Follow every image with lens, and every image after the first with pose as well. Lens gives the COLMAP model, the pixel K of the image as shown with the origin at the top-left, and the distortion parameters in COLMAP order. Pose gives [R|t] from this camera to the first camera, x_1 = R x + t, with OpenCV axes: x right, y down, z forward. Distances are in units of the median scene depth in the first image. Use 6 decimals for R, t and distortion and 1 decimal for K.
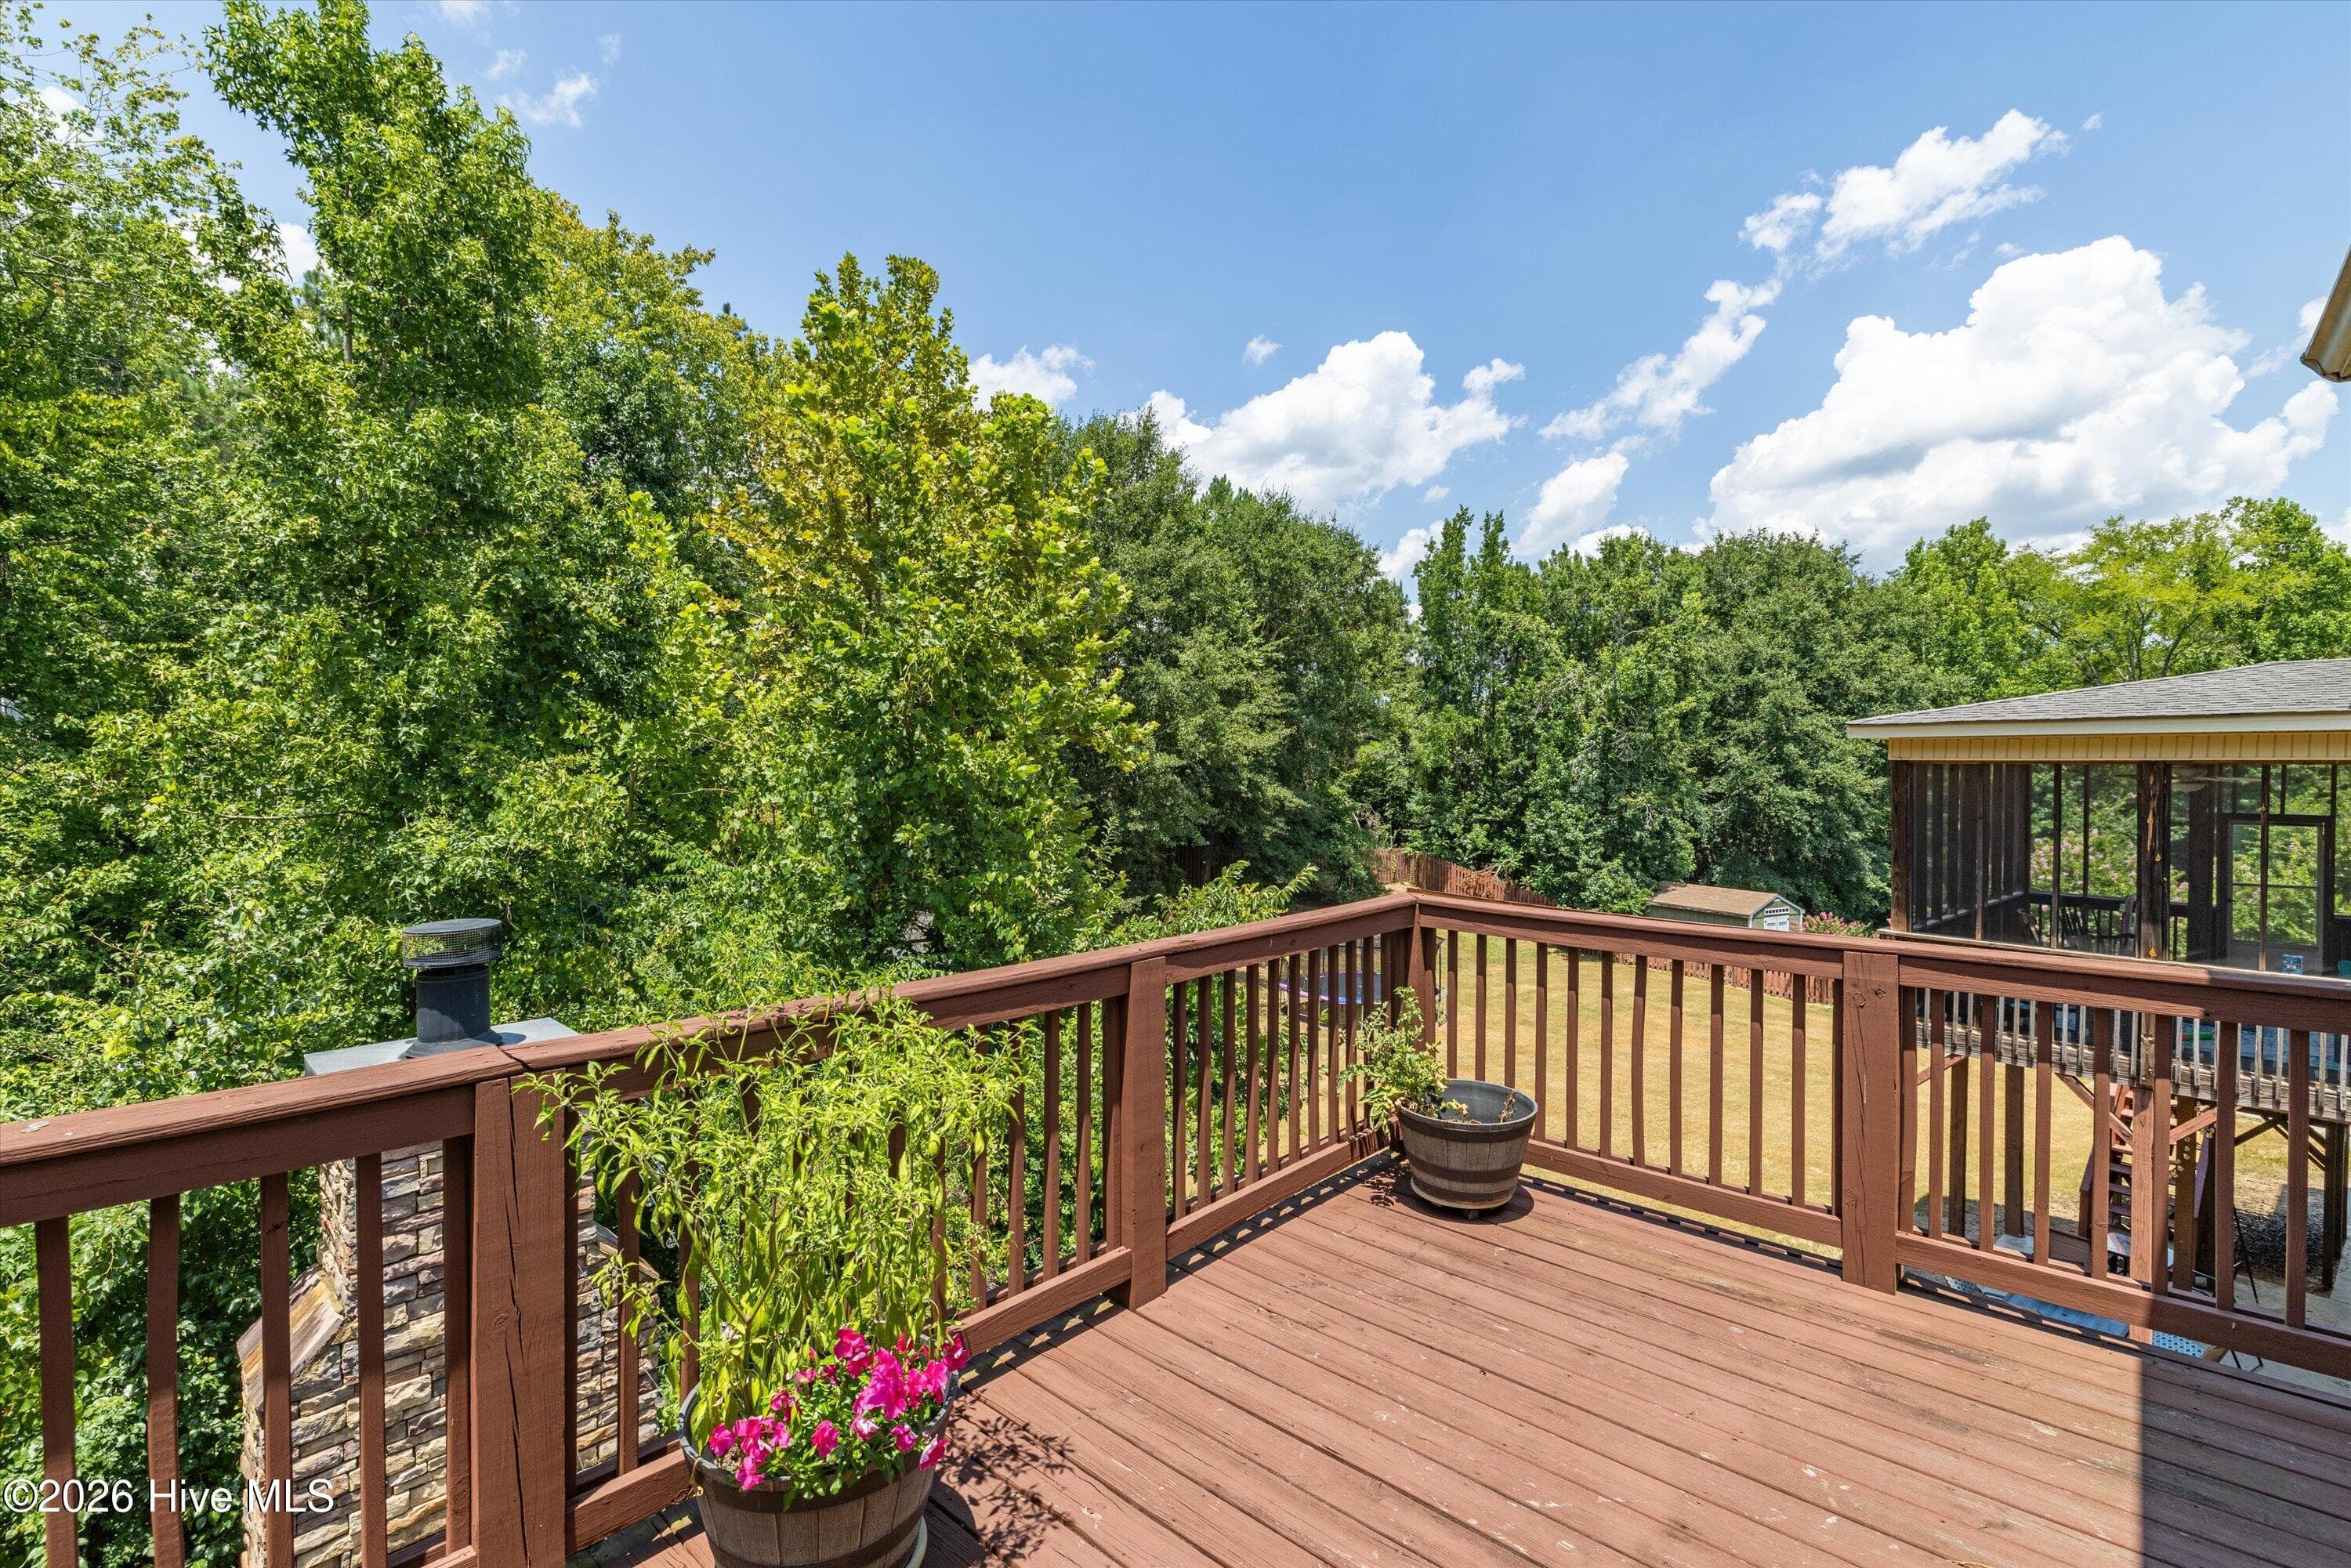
lens RADIAL K [[1016.1, 0, 1175.5], [0, 1016.1, 784.0], [0, 0, 1]] dist [0.001450, 0.000473]
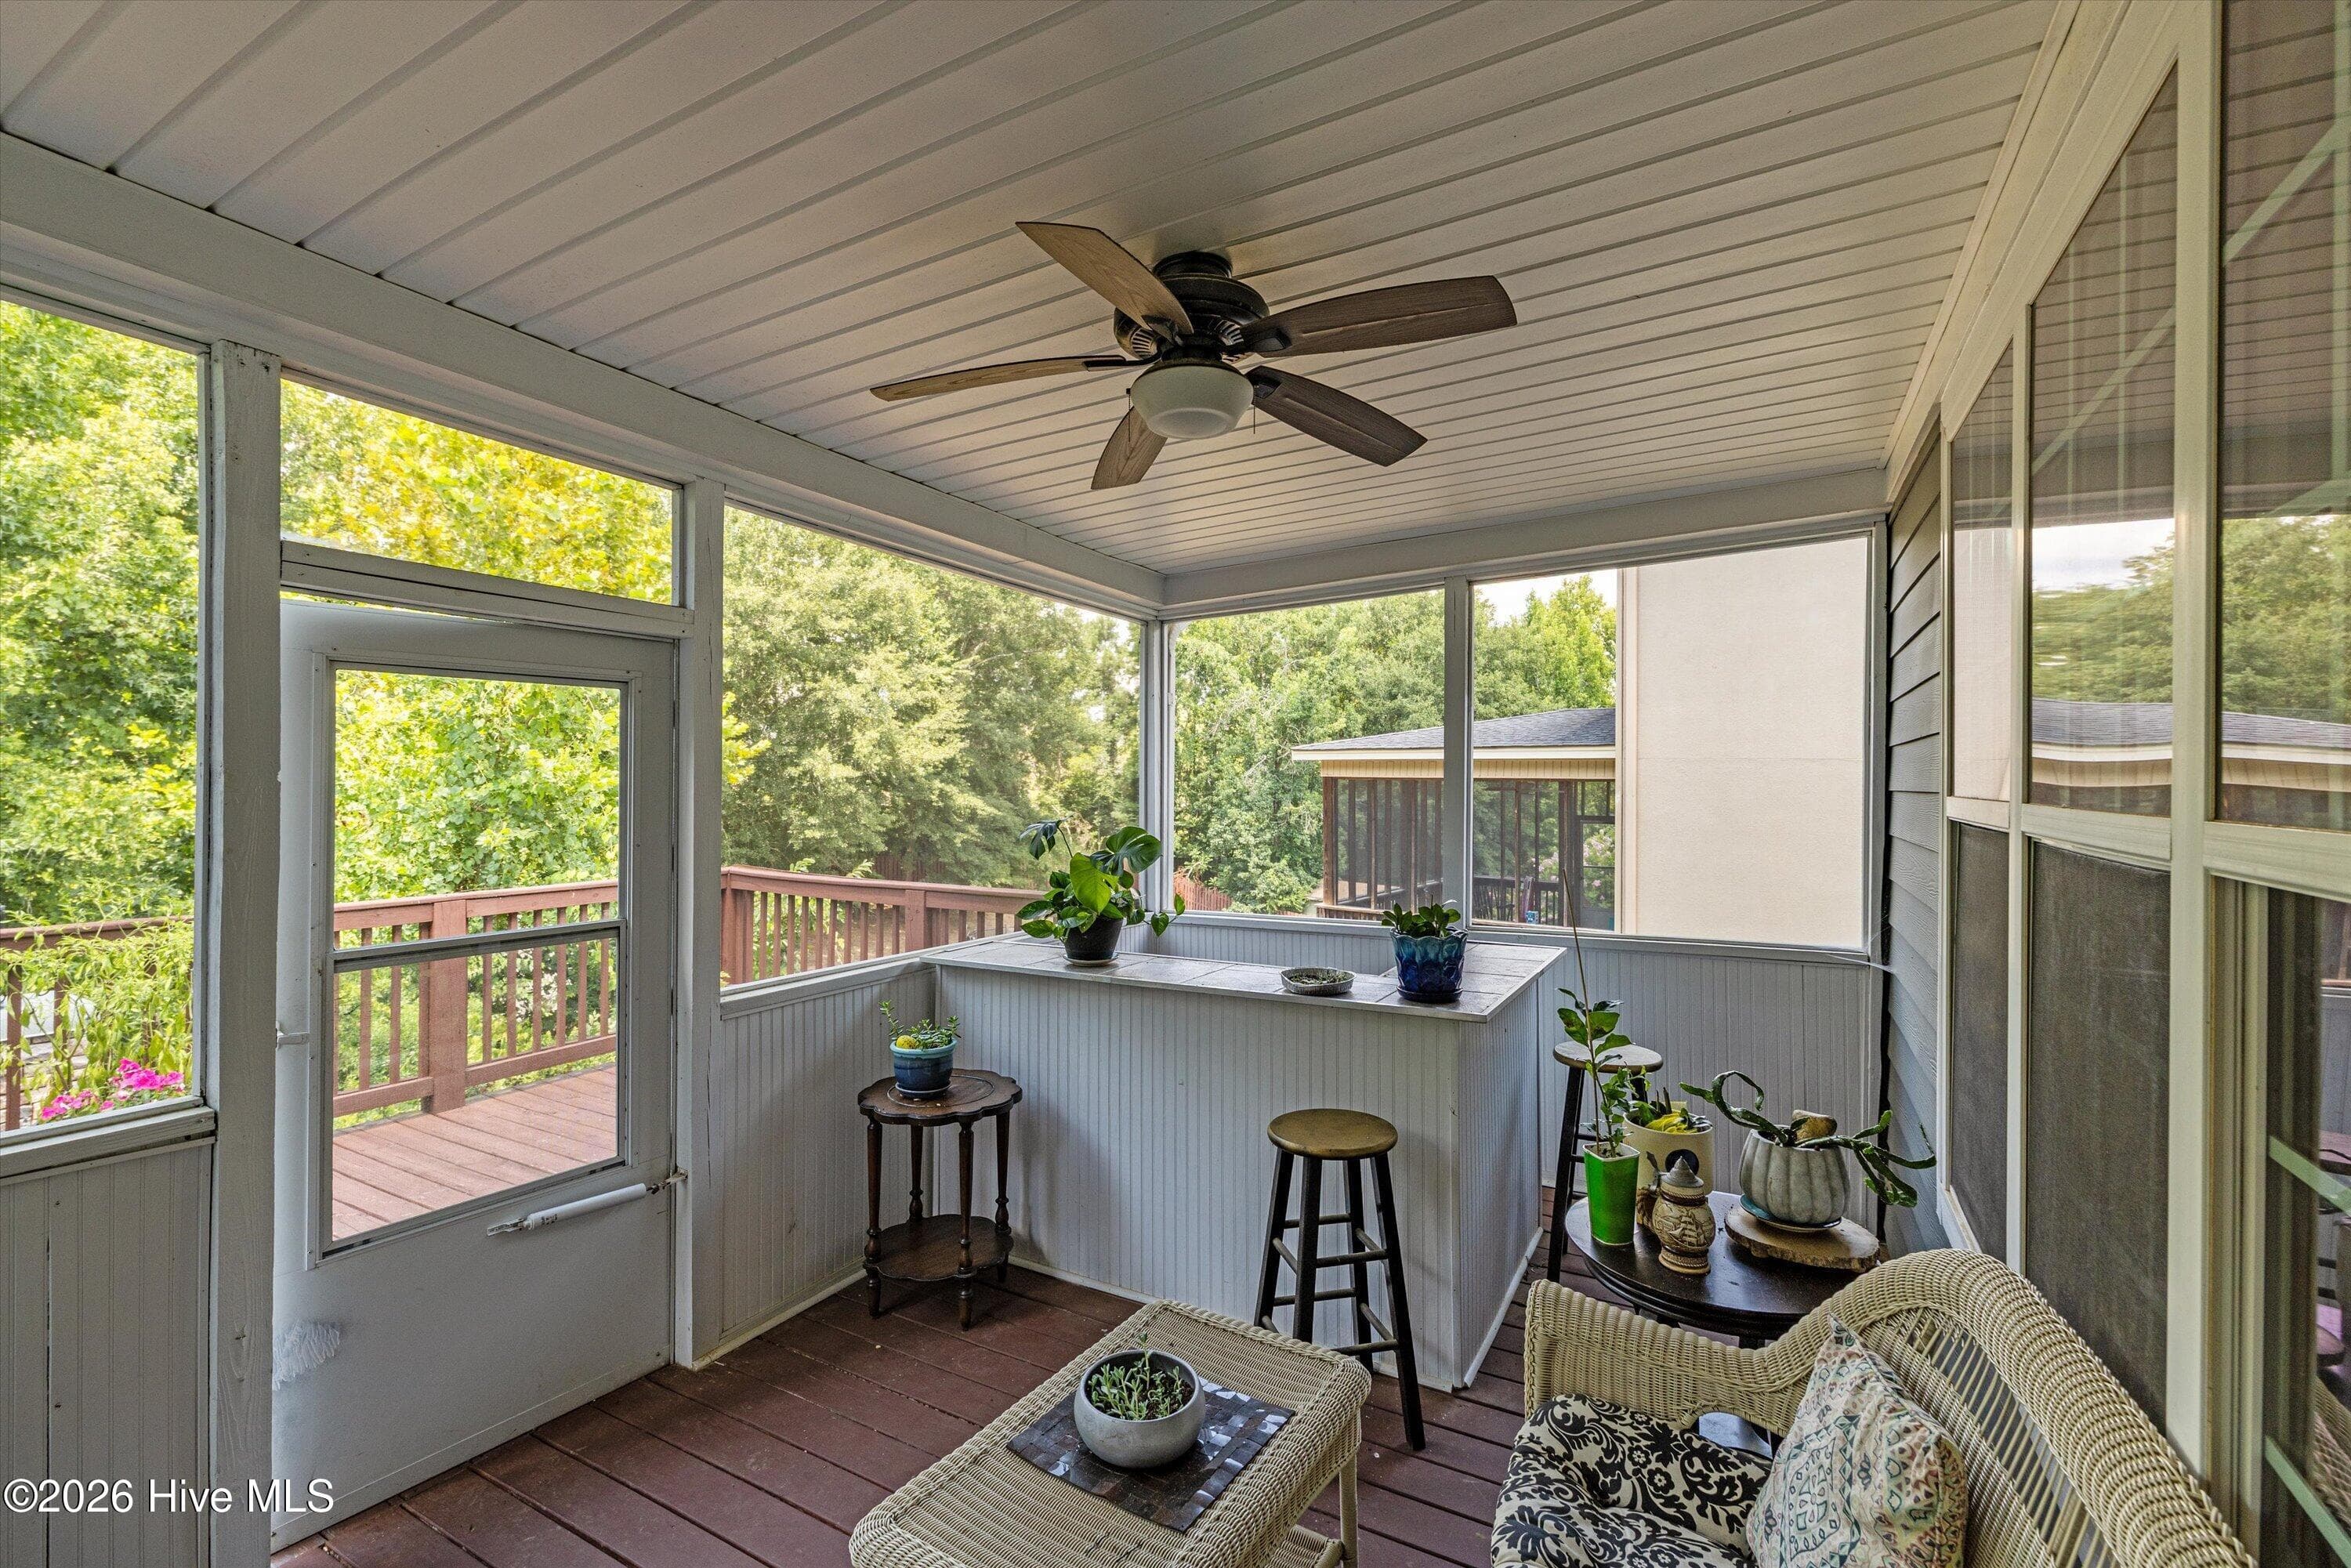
lens RADIAL K [[1016.1, 0, 1175.5], [0, 1016.1, 784.0], [0, 0, 1]] dist [0.001450, 0.000473]
pose [[0.976099, 0.003178, 0.217301, 0.079626], [-0.001212, 0.999957, -0.009180, -0.000499], [-0.217321, 0.008697, 0.976061, -0.090620]]
